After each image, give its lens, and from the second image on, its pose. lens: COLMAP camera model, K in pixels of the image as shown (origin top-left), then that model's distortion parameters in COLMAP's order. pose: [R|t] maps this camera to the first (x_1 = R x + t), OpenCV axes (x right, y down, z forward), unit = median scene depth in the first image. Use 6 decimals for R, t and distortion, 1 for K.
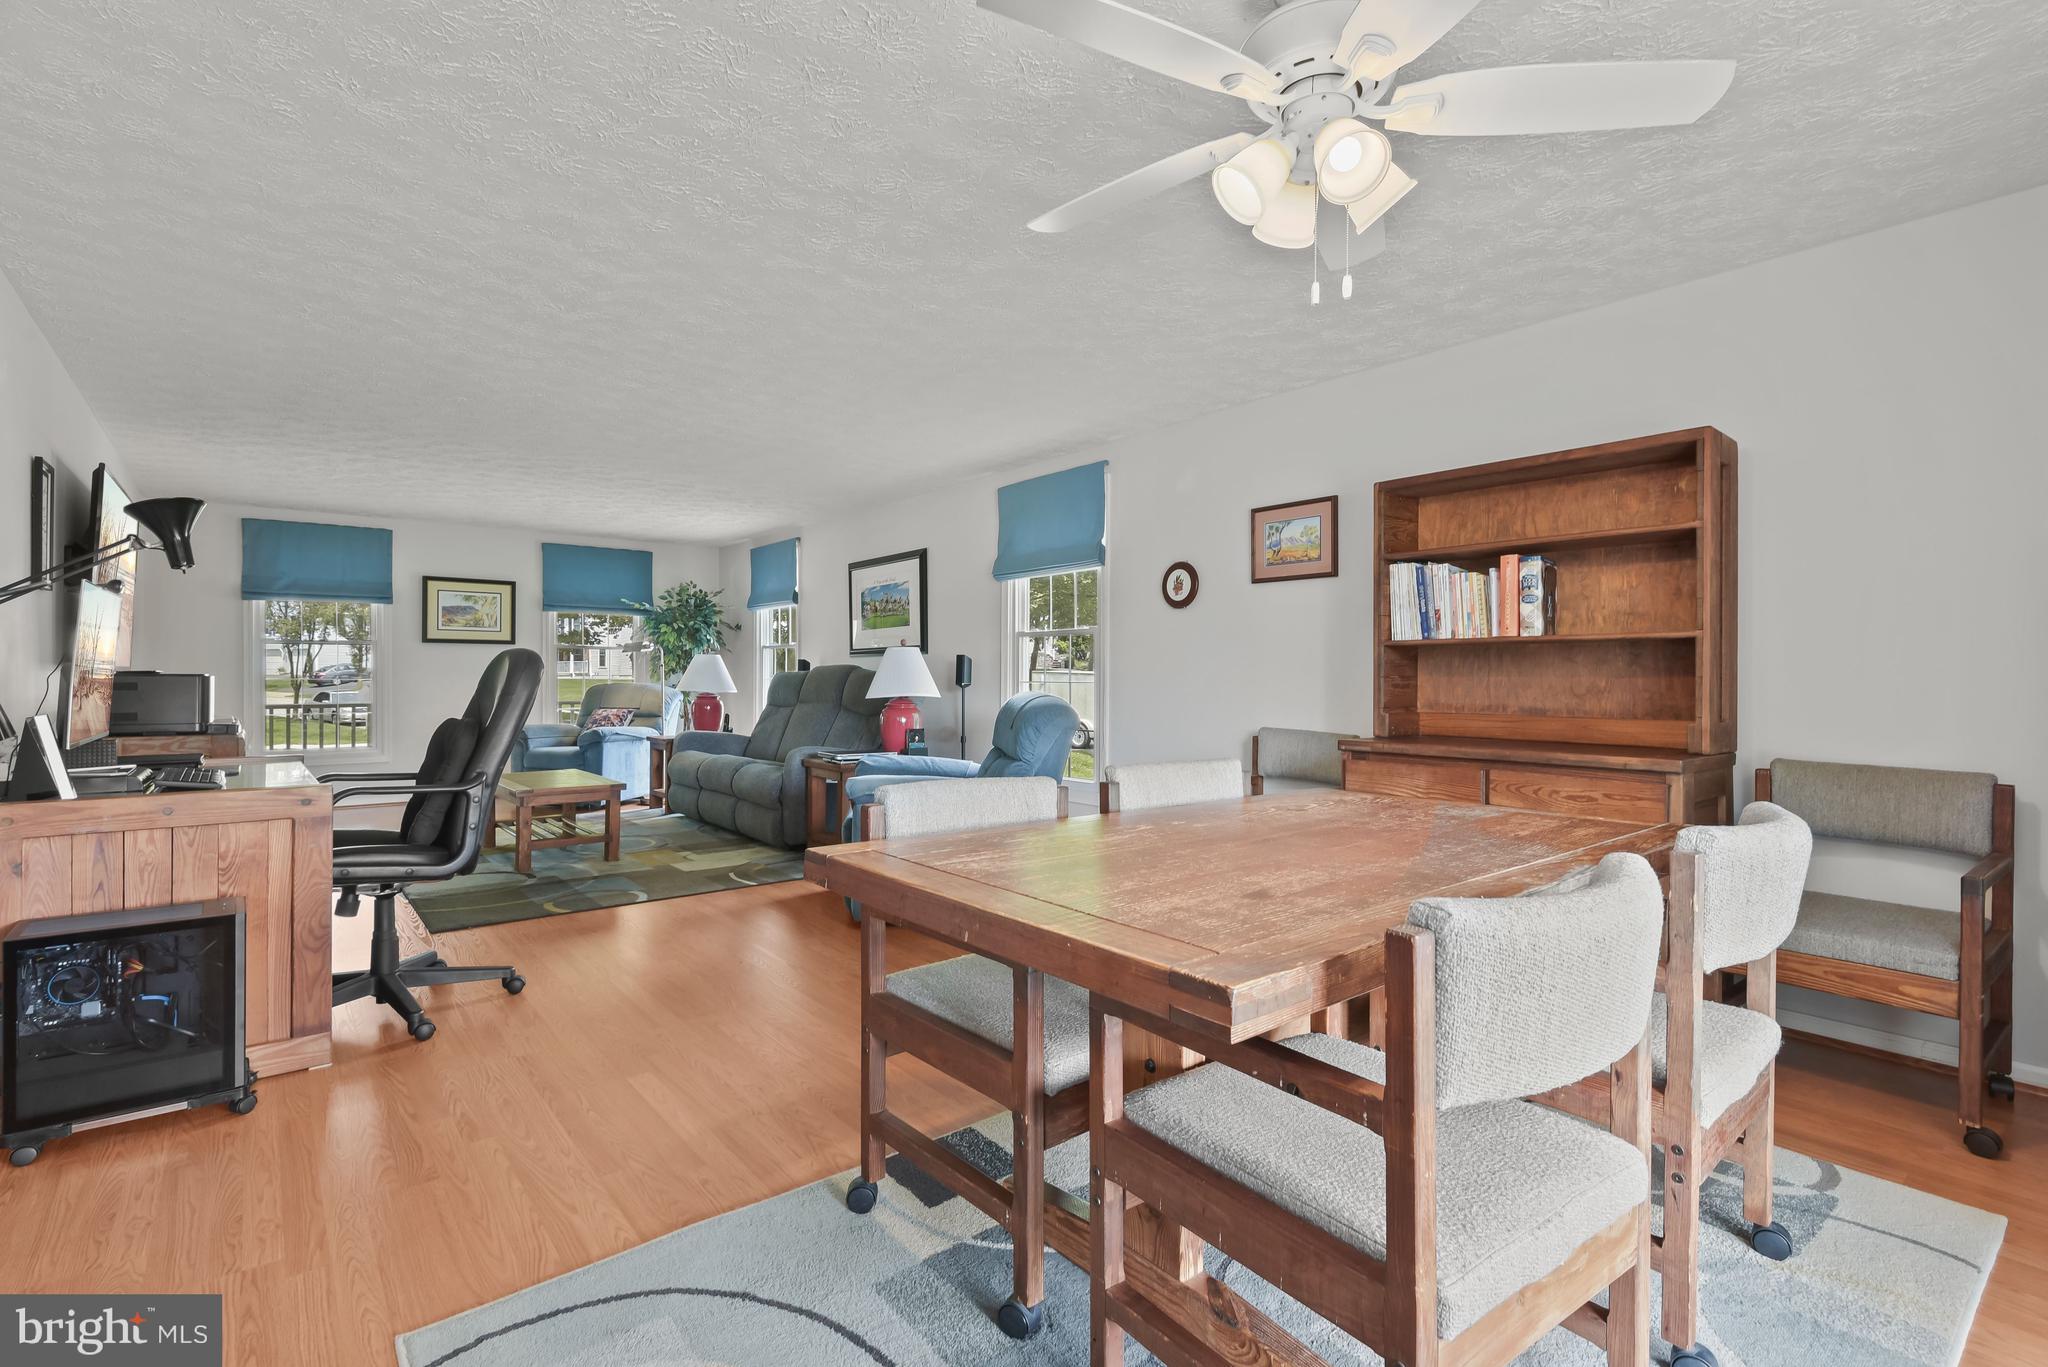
lens RADIAL K [[943.7, 0, 989.7], [0, 943.7, 685.4], [0, 0, 1]] dist [0.022181, -0.013202]
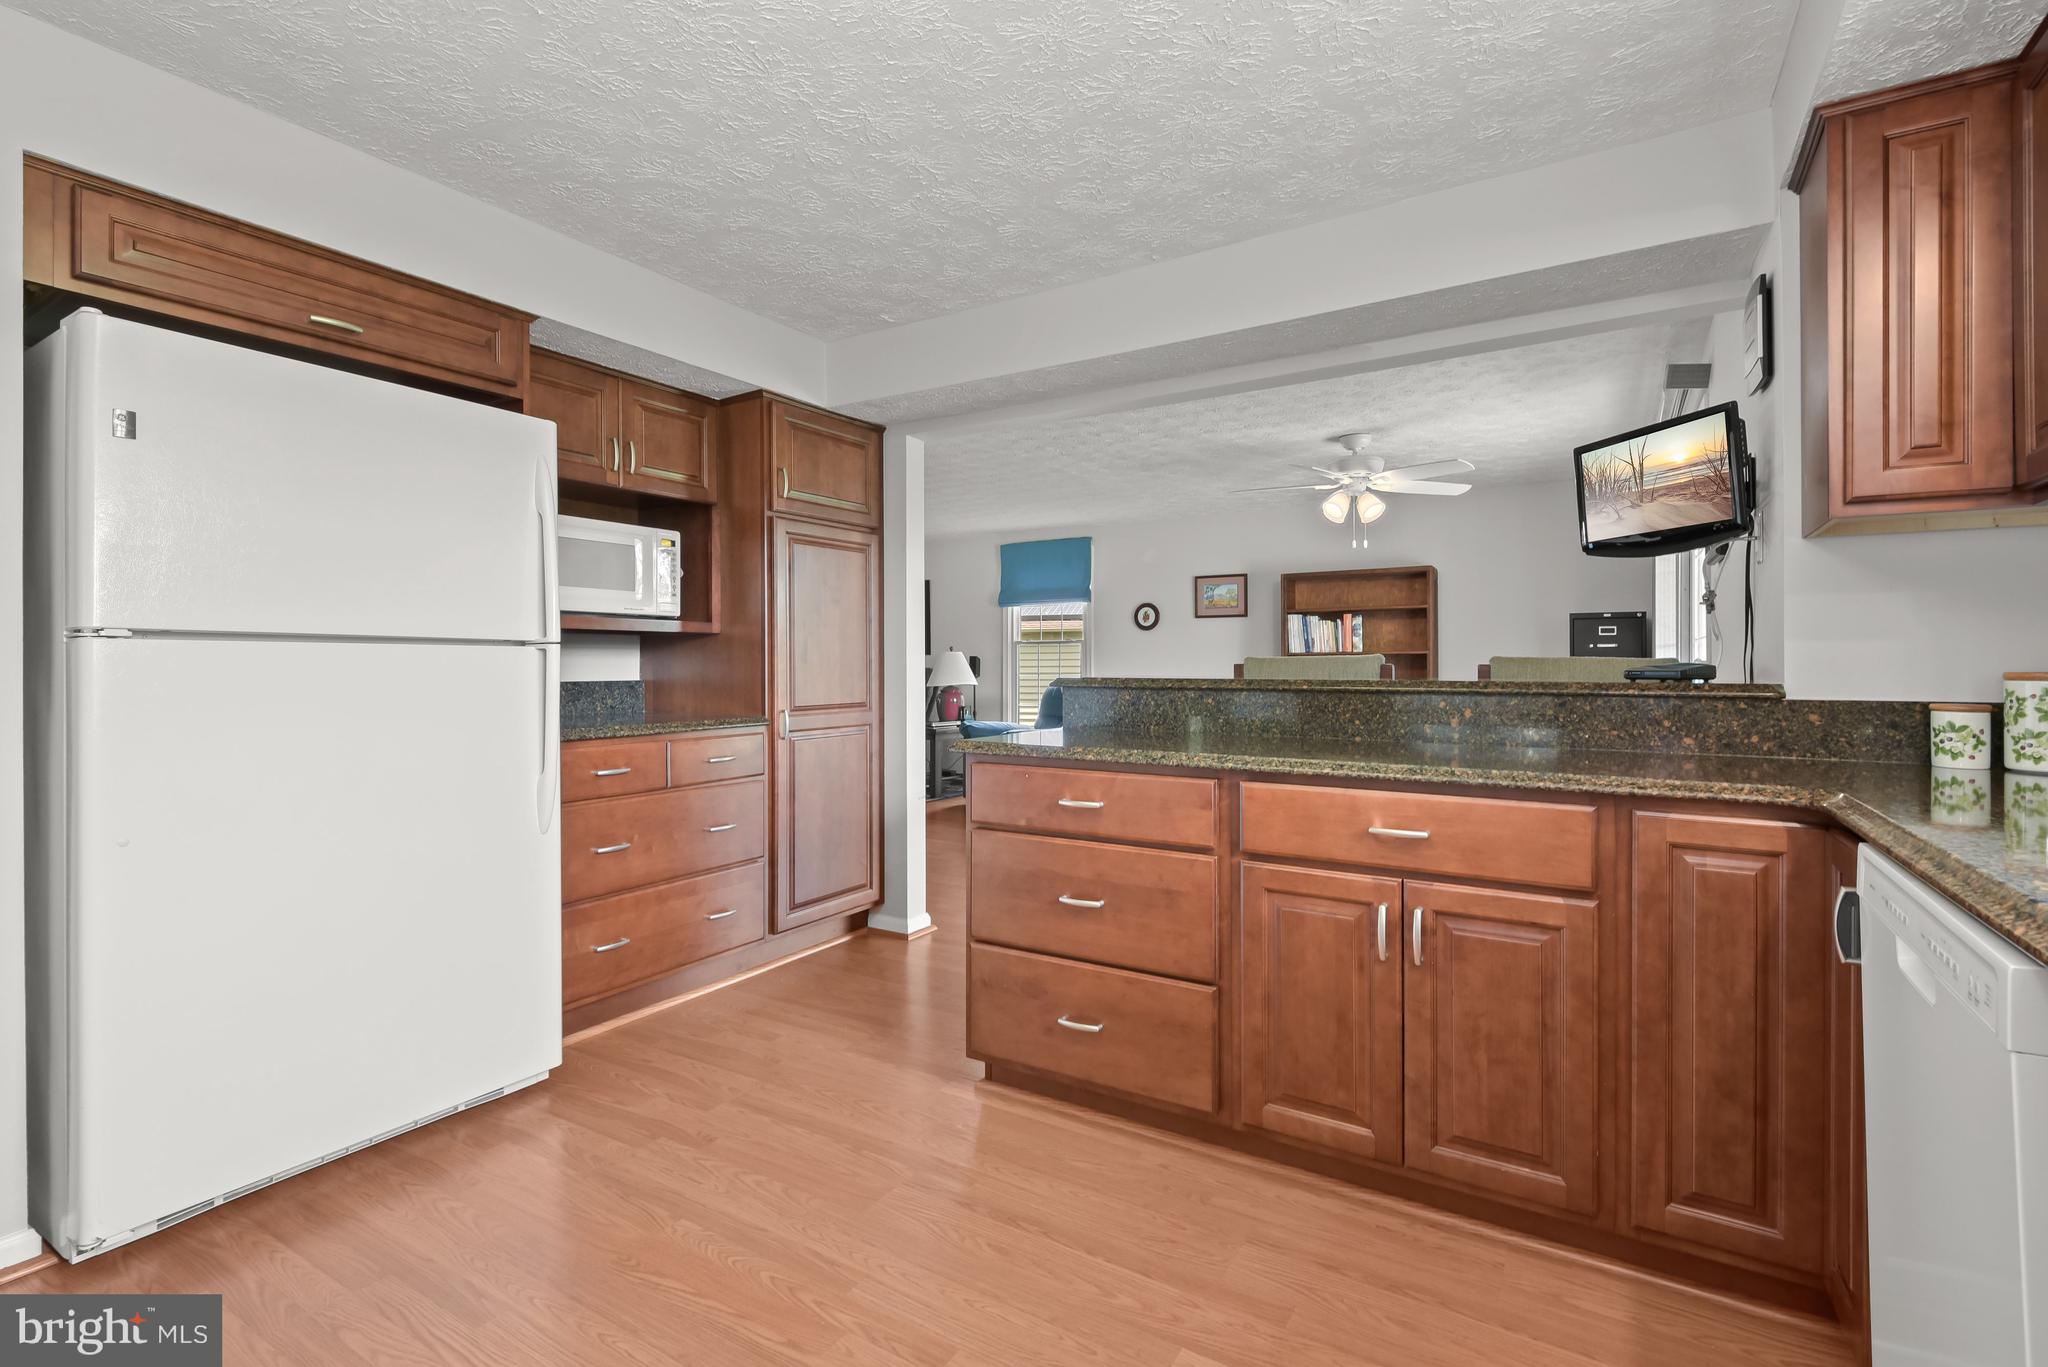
lens RADIAL K [[943.7, 0, 1010.1], [0, 943.7, 643.2], [0, 0, 1]] dist [0.022181, -0.013202]
pose [[0.942236, 0.007137, 0.334873, -0.823893], [0.005252, 0.999335, -0.036077, 0.000507], [-0.334908, 0.035752, 0.941572, -0.698181]]
